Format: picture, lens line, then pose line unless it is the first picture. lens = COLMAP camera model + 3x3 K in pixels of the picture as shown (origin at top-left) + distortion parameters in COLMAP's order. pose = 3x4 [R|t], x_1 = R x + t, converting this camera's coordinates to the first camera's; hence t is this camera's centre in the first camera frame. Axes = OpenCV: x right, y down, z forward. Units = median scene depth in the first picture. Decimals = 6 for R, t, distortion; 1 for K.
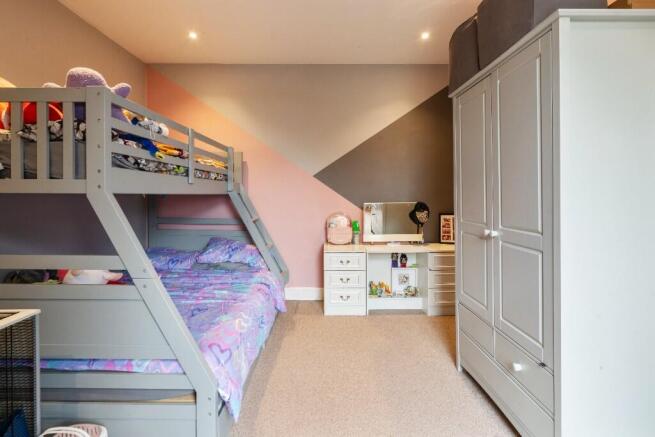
lens RADIAL K [[306.0, 0, 326.6], [0, 306.0, 198.1], [0, 0, 1]] dist [0.000676, 0.000227]
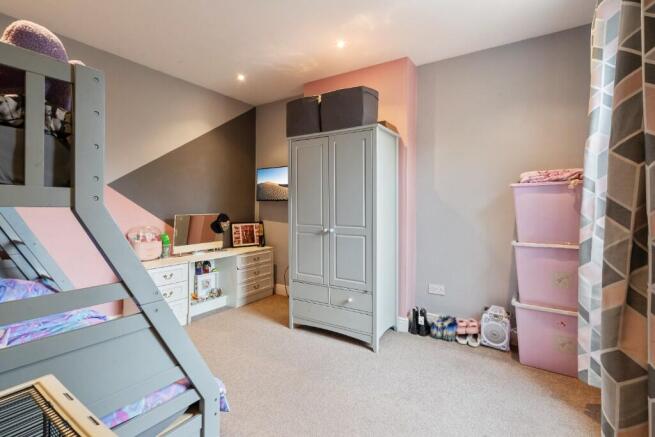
lens RADIAL K [[303.1, 0, 326.2], [0, 303.1, 206.5], [0, 0, 1]] dist [0.002767, 0.000521]
pose [[0.561986, 0.002830, 0.827142, -0.456596], [0.005791, 0.999956, -0.007356, -0.003008], [-0.827126, 0.008924, 0.561945, 0.035610]]
